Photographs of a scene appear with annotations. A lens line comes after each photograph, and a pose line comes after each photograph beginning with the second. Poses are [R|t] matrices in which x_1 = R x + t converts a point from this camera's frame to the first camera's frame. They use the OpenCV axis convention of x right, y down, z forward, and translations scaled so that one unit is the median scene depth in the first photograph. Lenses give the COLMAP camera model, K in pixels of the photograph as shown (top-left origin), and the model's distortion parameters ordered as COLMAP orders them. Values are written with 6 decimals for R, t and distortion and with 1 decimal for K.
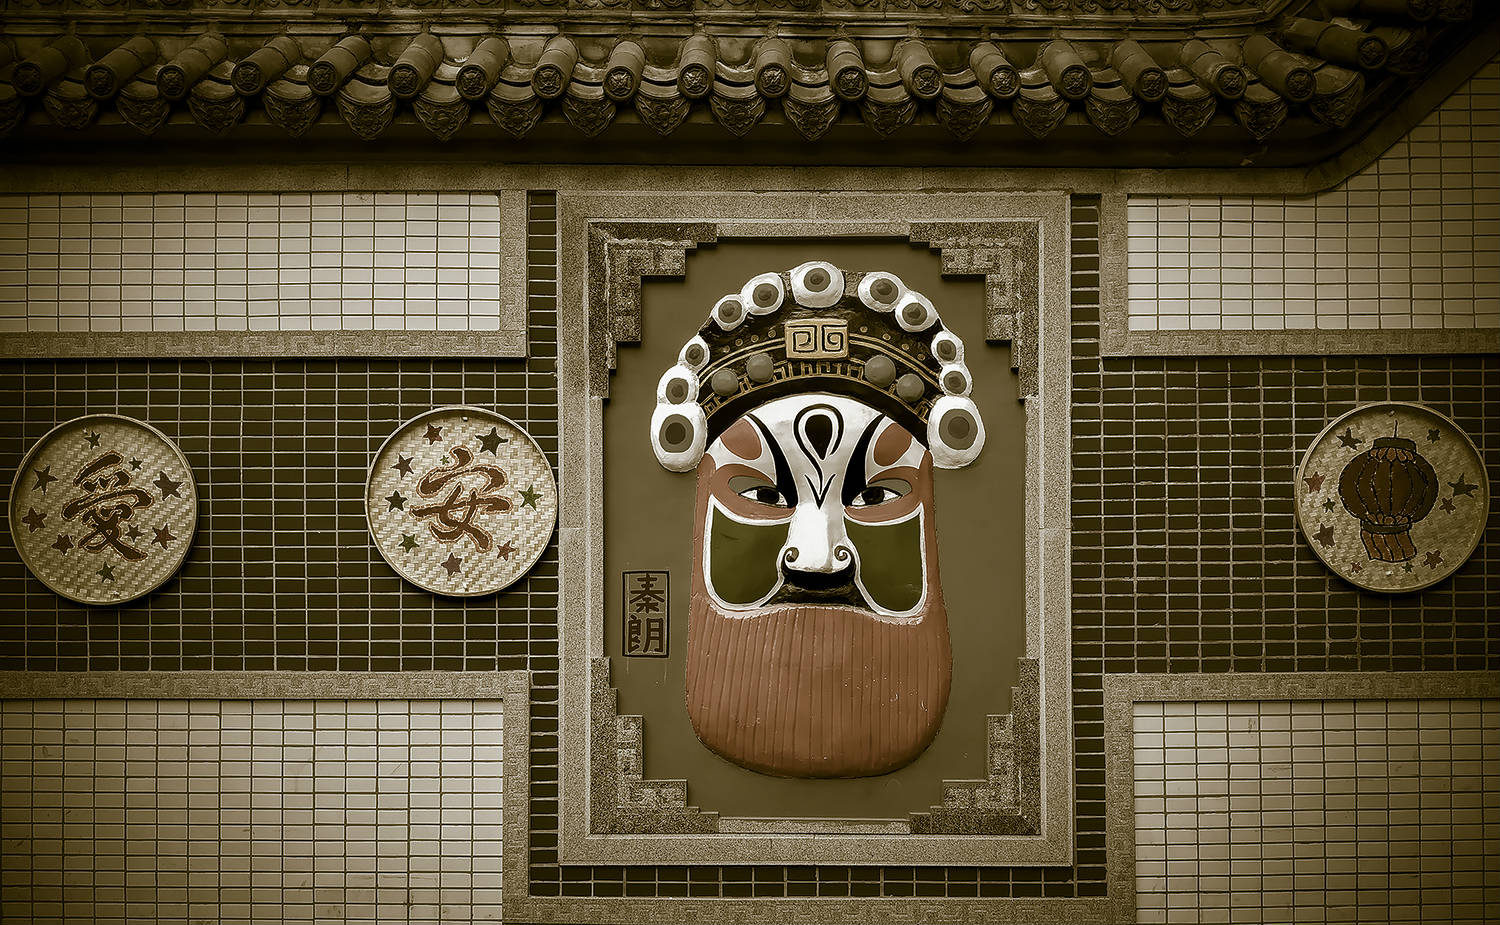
lens RADIAL K [[1006.3, 0, 750.1], [0, 1006.3, 510.4], [0, 0, 1]] dist [-0.005293, 0.000292]
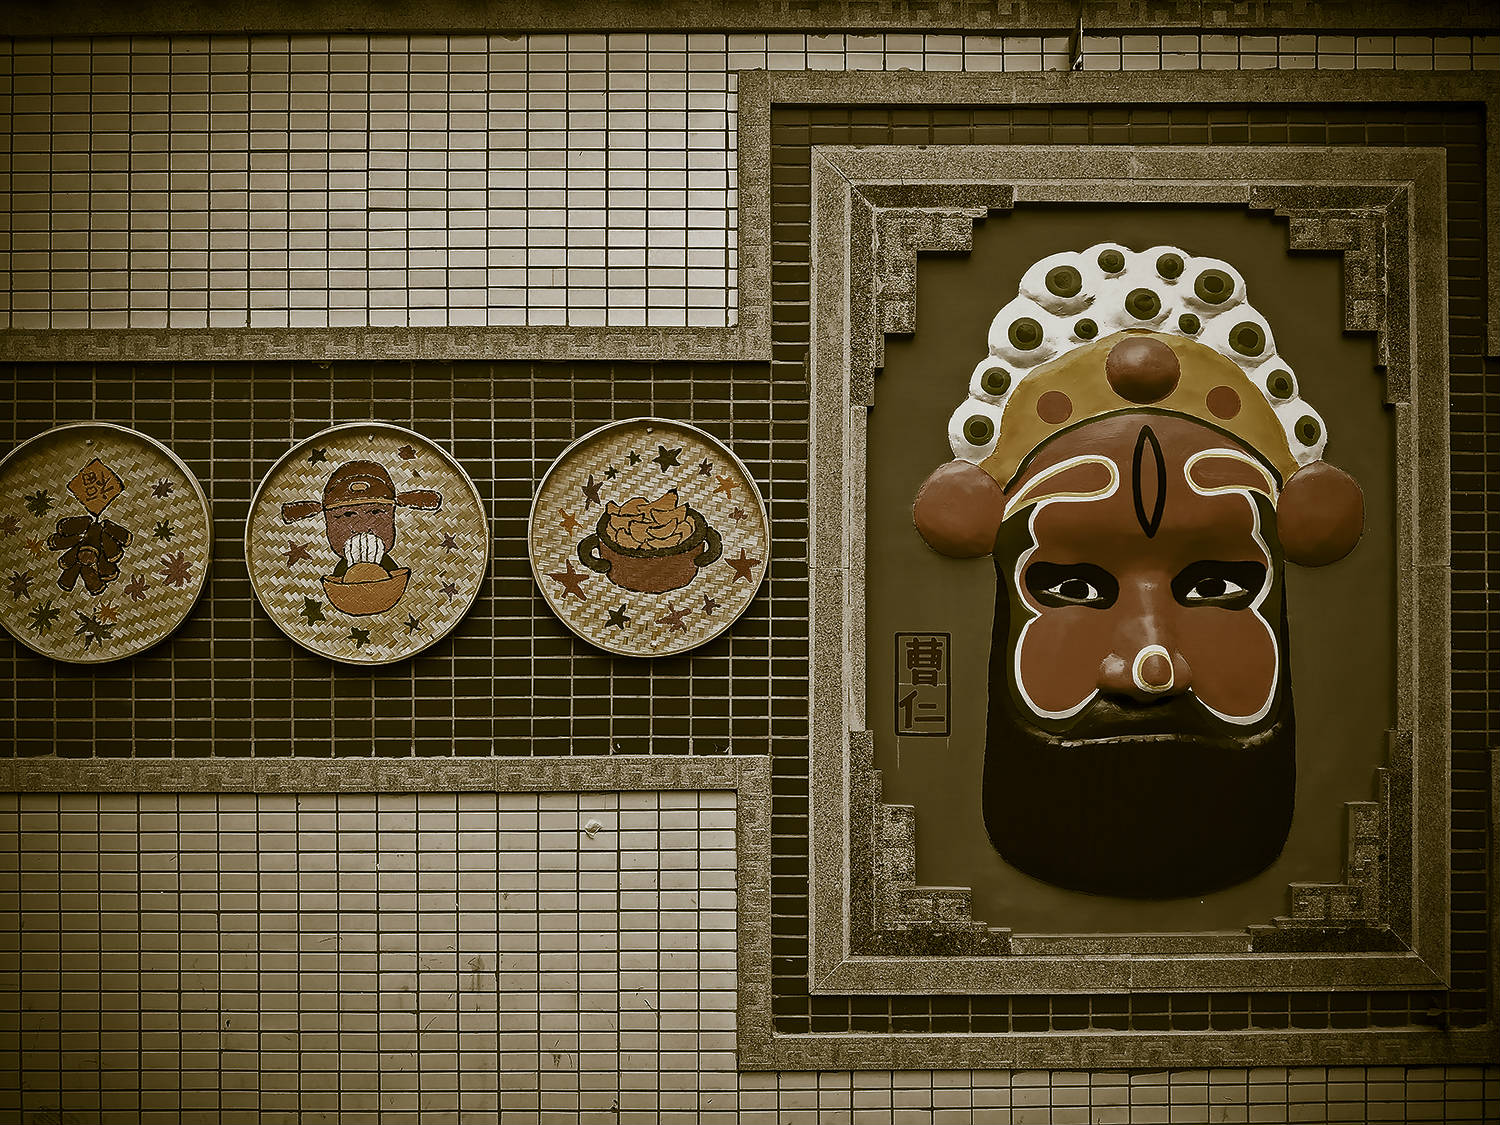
lens RADIAL K [[1274.6, 0, 750.0], [0, 1274.6, 562.5], [0, 0, 1]] dist [-0.024261, -0.007520]
pose [[0.999960, -0.008120, 0.003636, -0.238028], [0.008085, 0.999922, 0.009556, -0.000599], [-0.003713, -0.009527, 0.999948, -0.001679]]
